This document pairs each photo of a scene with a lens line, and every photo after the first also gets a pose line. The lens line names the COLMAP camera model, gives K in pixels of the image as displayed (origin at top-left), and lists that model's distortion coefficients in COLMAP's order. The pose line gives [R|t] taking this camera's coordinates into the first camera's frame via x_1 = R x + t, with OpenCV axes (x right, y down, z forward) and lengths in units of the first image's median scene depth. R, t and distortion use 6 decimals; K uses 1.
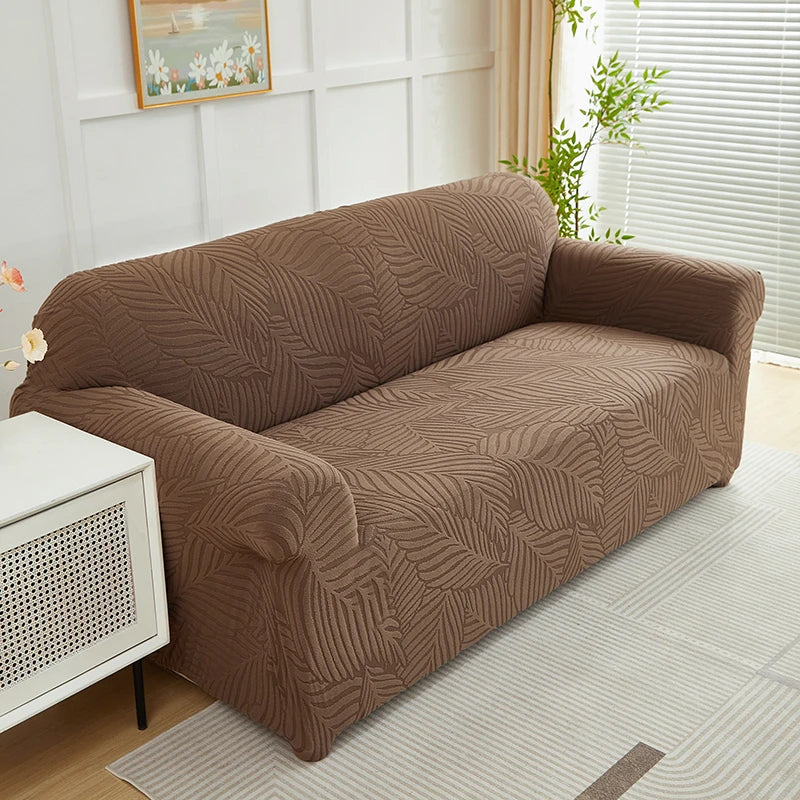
lens RADIAL K [[1219.2, 0, 430.0], [0, 1219.2, 367.1], [0, 0, 1]] dist [0.149015, -0.647154]
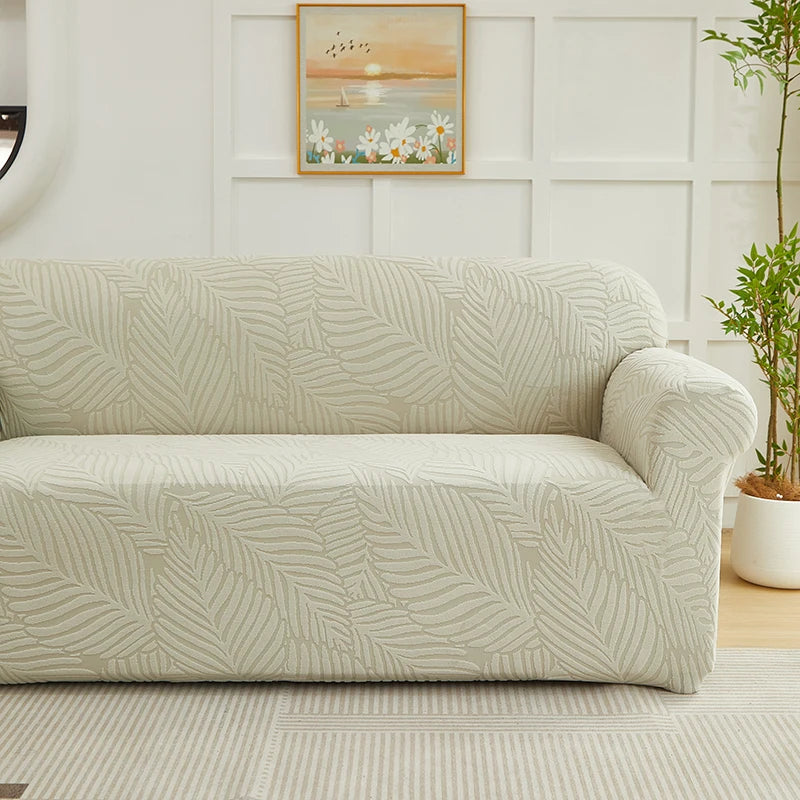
lens RADIAL K [[1385.2, 0, 403.0], [0, 1385.2, 334.5], [0, 0, 1]] dist [0.001033, 0.070100]
pose [[0.641708, 0.086129, -0.762098, 0.694057], [-0.265027, 0.957363, -0.114963, 0.032625], [0.719703, 0.275749, 0.637174, 0.323514]]
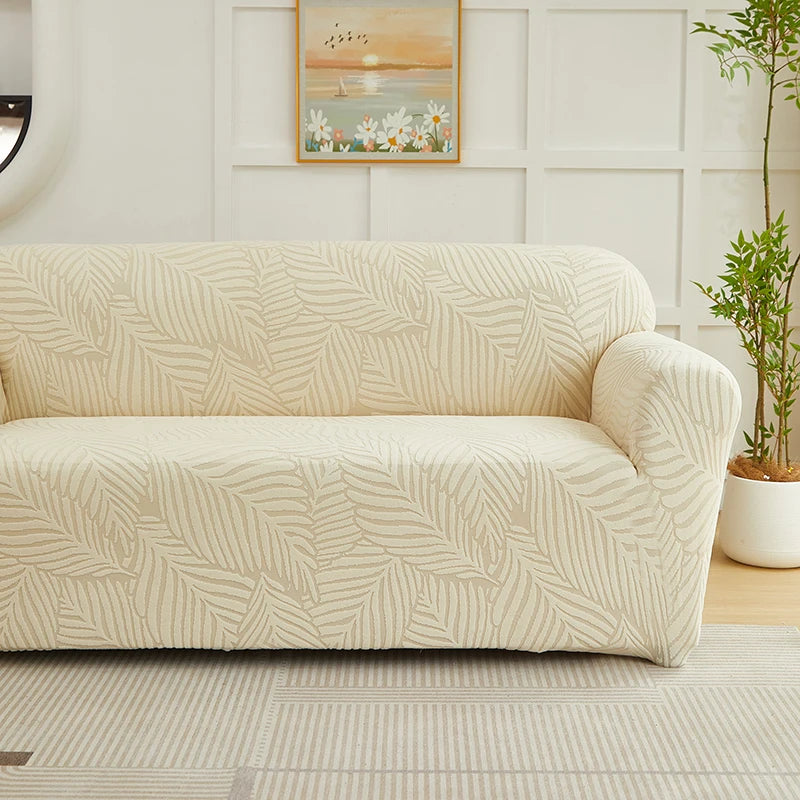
lens RADIAL K [[1388.4, 0, 415.4], [0, 1388.4, 308.1], [0, 0, 1]] dist [0.029587, -0.078855]
pose [[0.647740, 0.078305, -0.757827, 0.715942], [-0.264822, 0.955819, -0.127589, 0.037544], [0.714354, 0.283334, 0.639859, 0.310873]]
